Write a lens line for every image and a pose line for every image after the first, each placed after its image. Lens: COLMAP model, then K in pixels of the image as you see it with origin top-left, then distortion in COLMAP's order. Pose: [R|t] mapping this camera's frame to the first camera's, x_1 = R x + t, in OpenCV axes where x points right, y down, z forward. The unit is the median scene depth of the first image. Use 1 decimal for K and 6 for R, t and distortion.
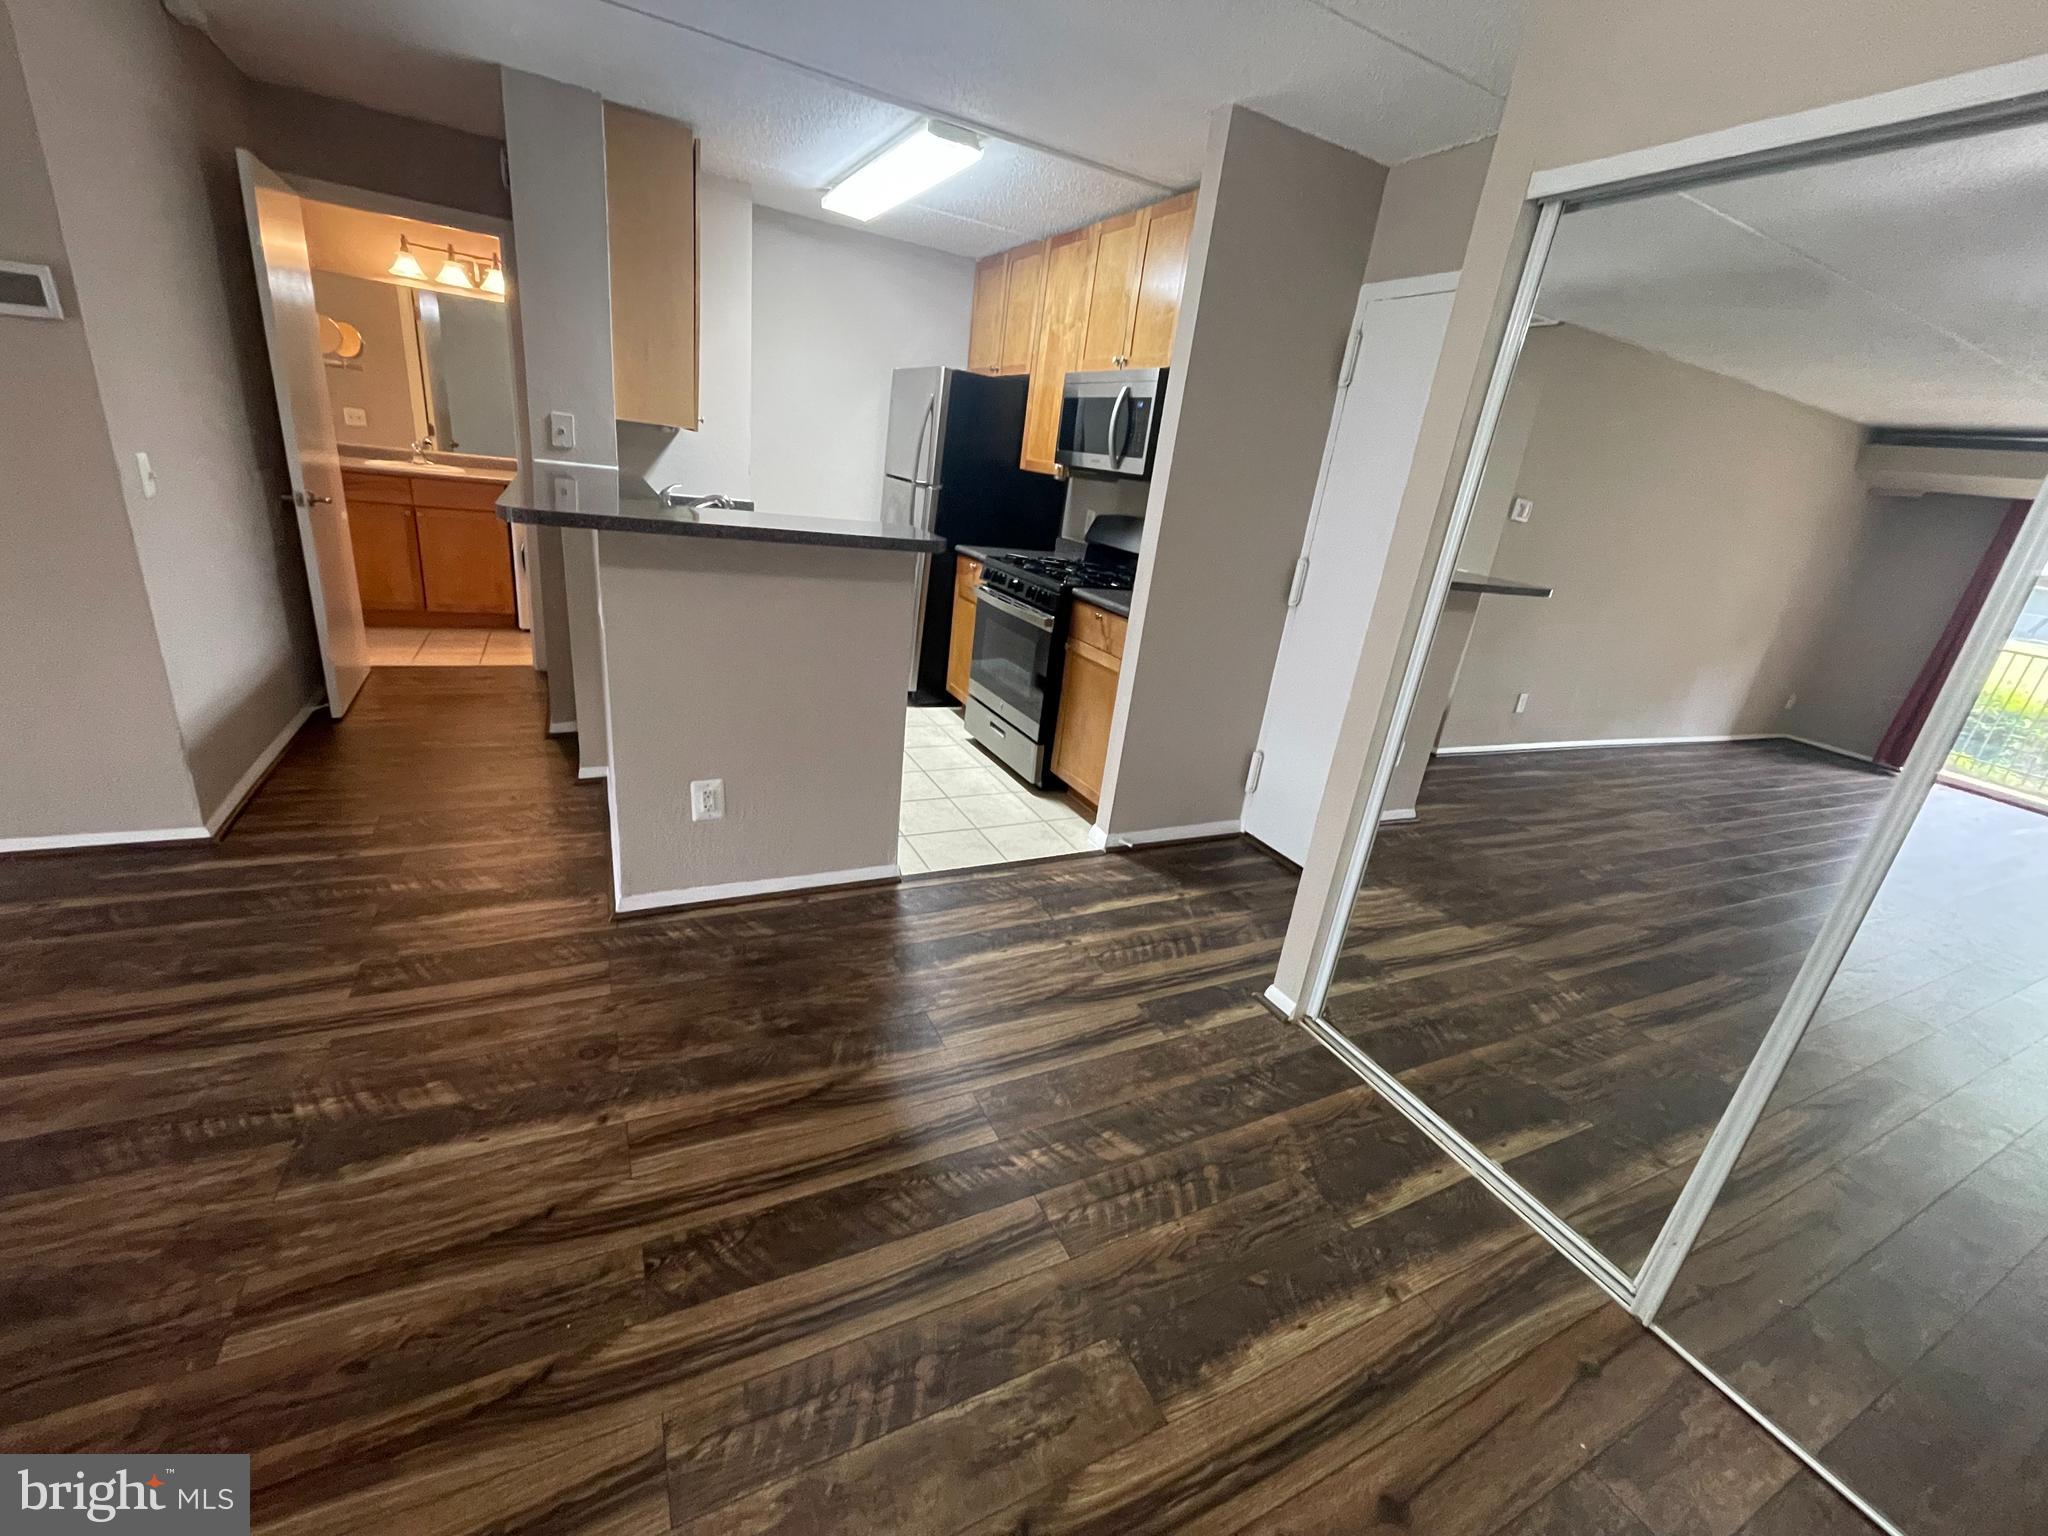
lens RADIAL K [[834.1, 0, 1025.1], [0, 834.1, 763.9], [0, 0, 1]] dist [-0.001763, 0.000344]
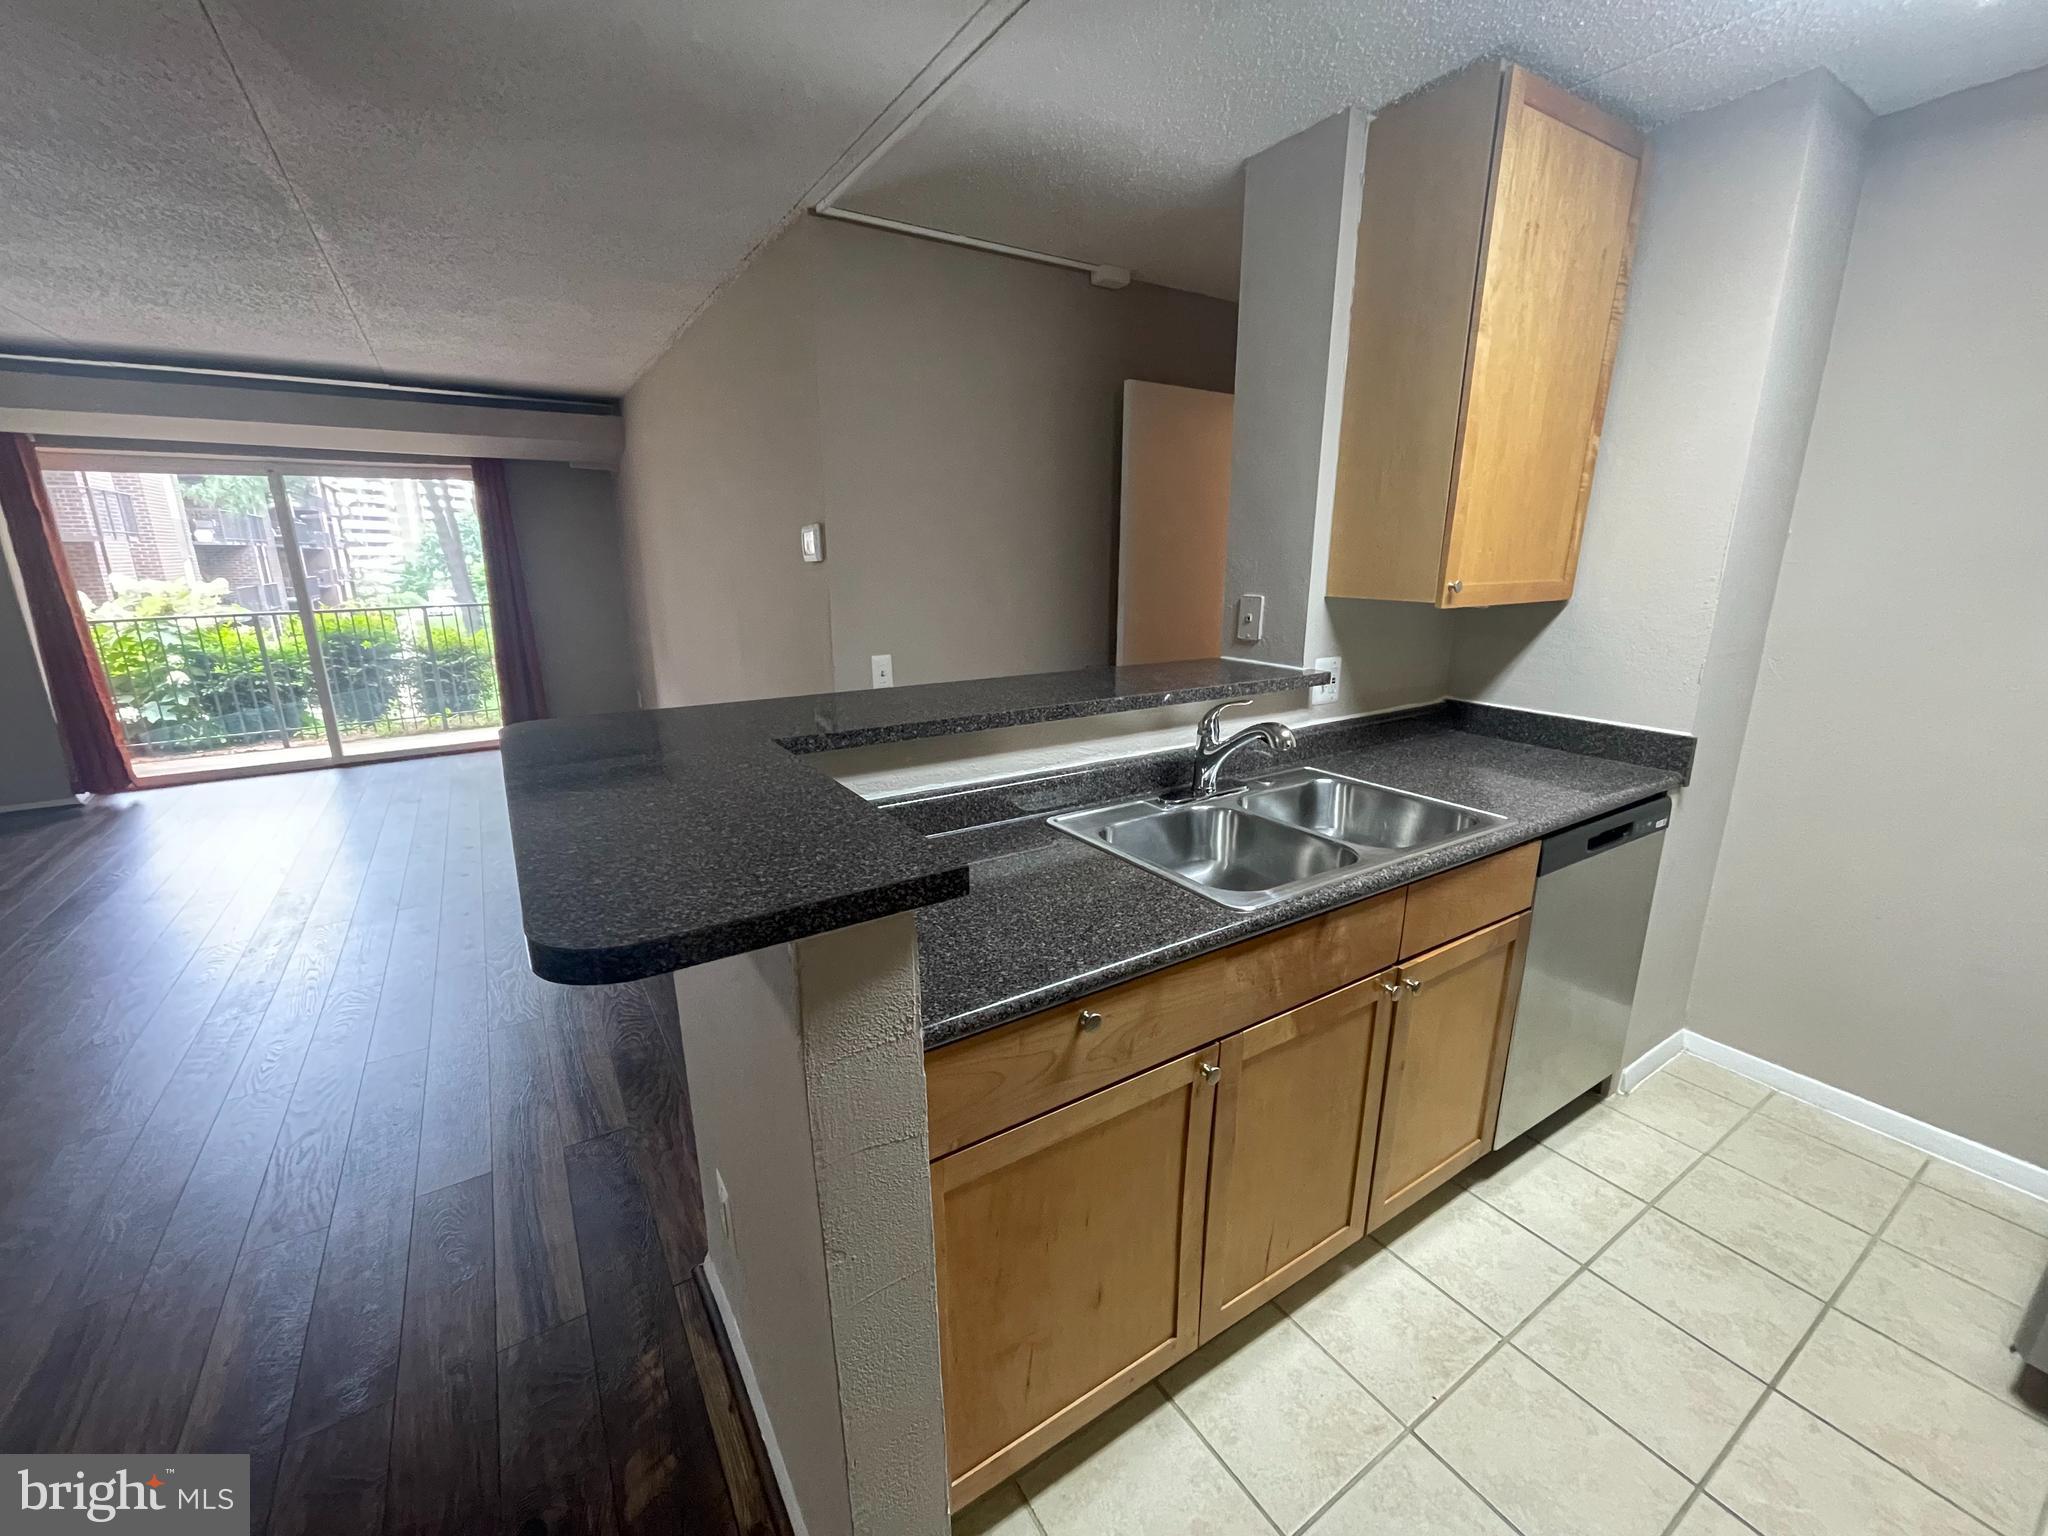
lens RADIAL K [[834.1, 0, 1025.5], [0, 834.1, 762.4], [0, 0, 1]] dist [-0.001763, 0.000344]
pose [[0.099258, 0.126550, -0.986982, 0.131819], [-0.325796, 0.941342, 0.087934, -0.277550], [0.940215, 0.312826, 0.134665, 0.743007]]
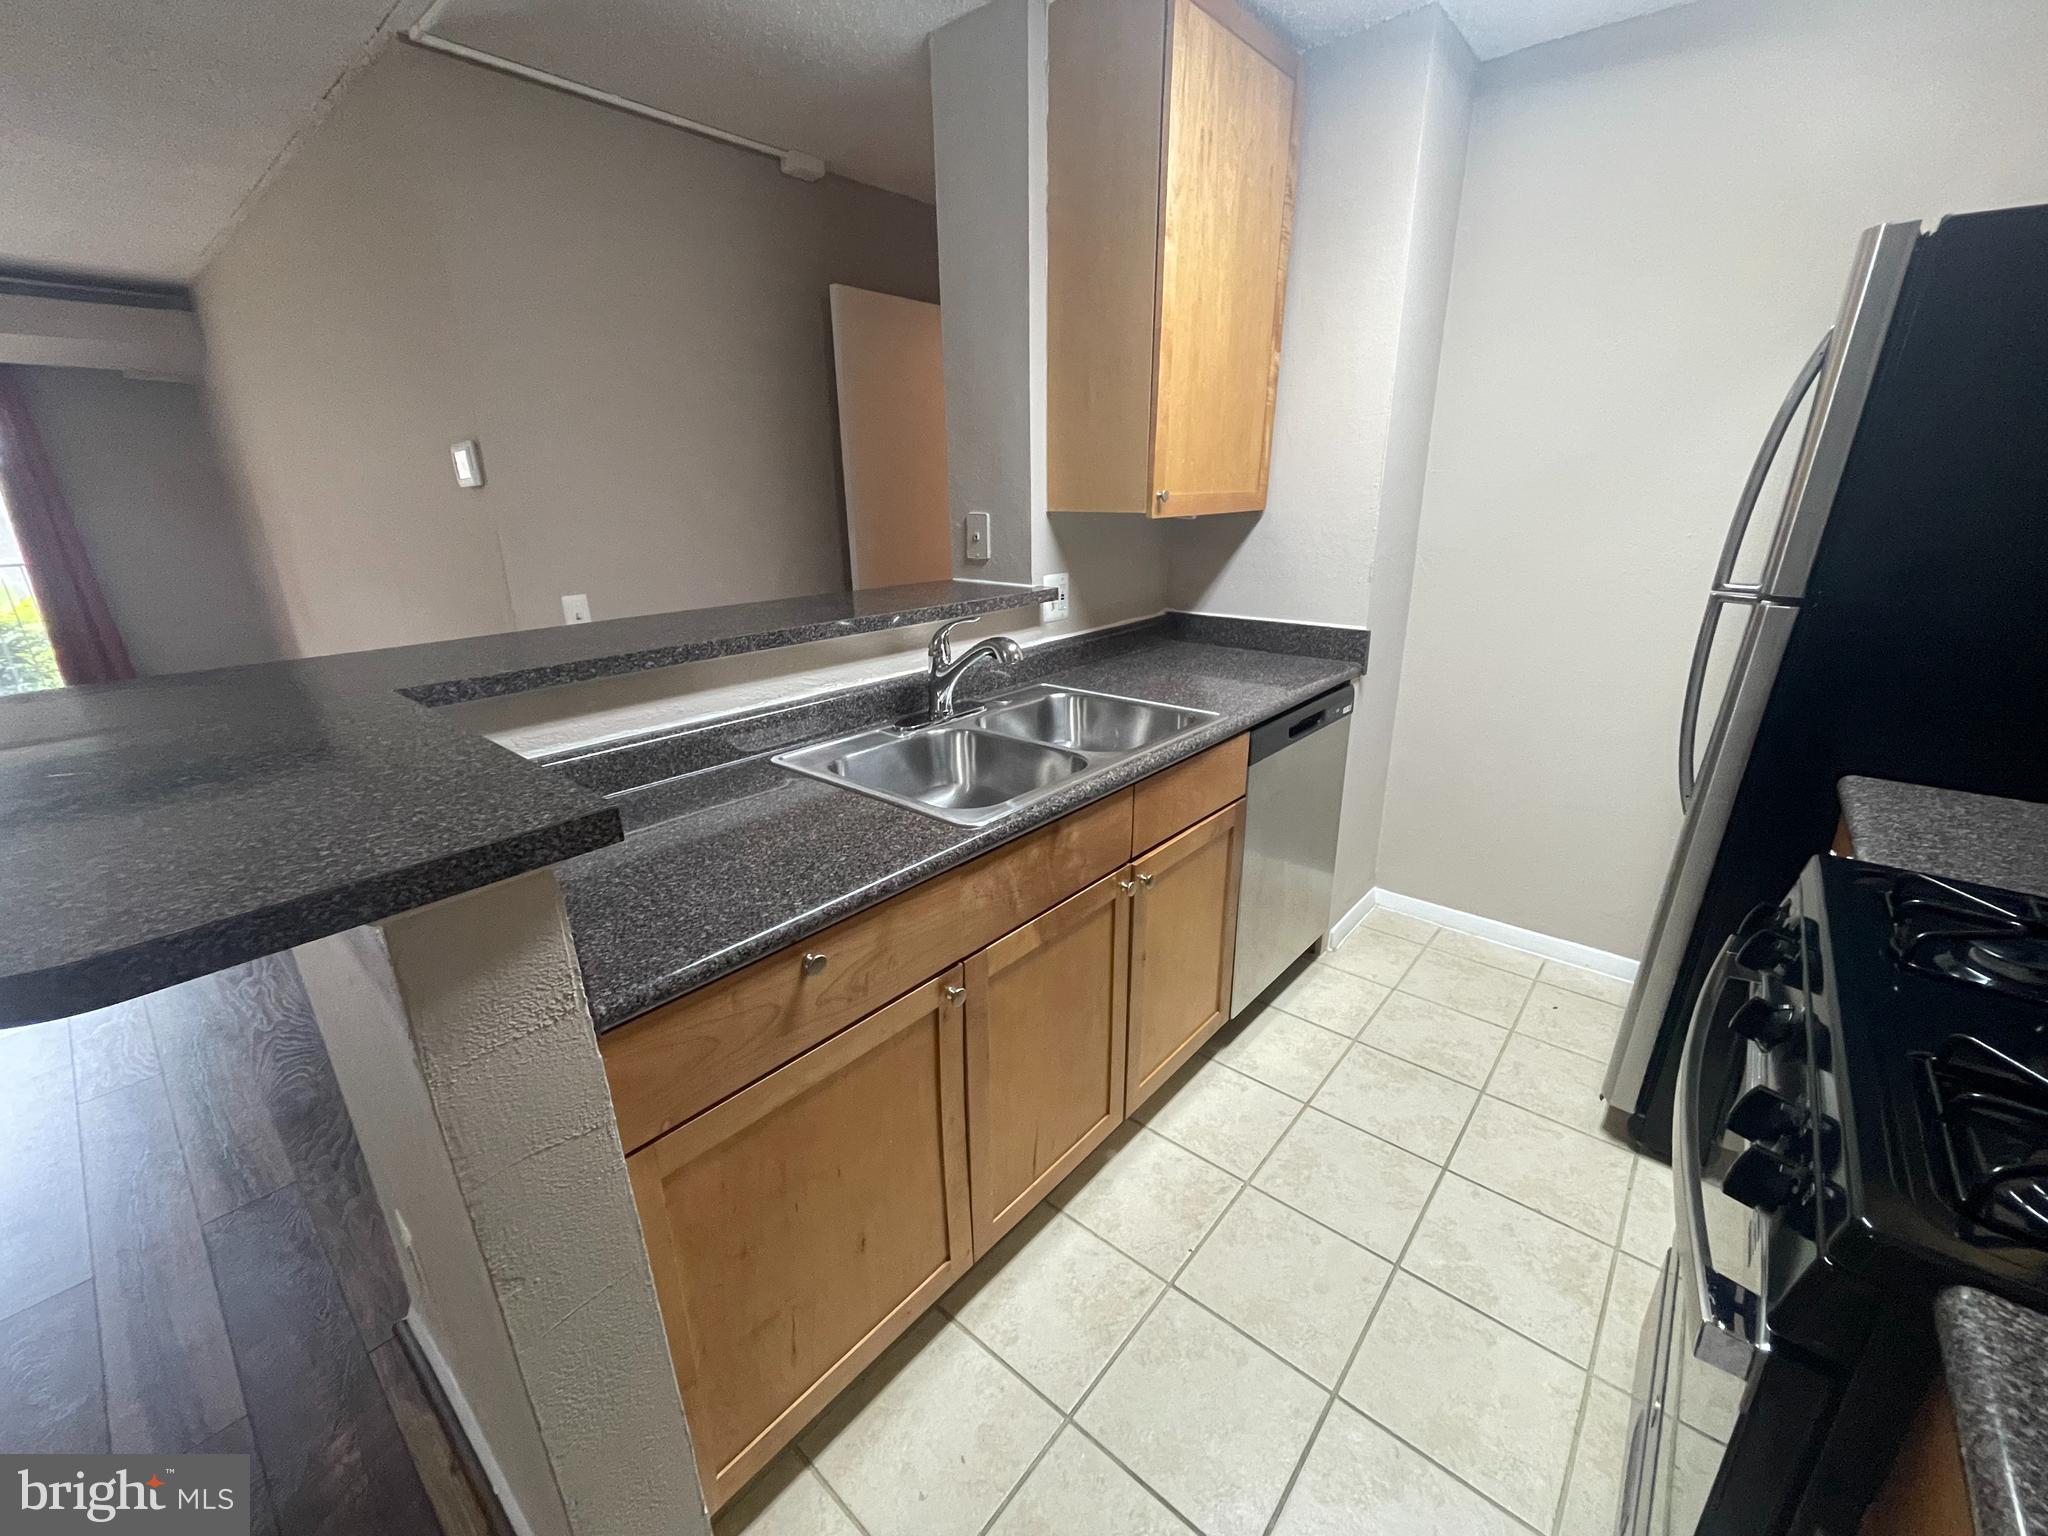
lens RADIAL K [[834.1, 0, 1028.8], [0, 834.1, 761.8], [0, 0, 1]] dist [-0.001763, 0.000344]
pose [[0.376070, 0.168927, -0.911063, 0.115403], [-0.259506, 0.963094, 0.071456, -0.273288], [0.889510, 0.209553, 0.406028, 0.774172]]
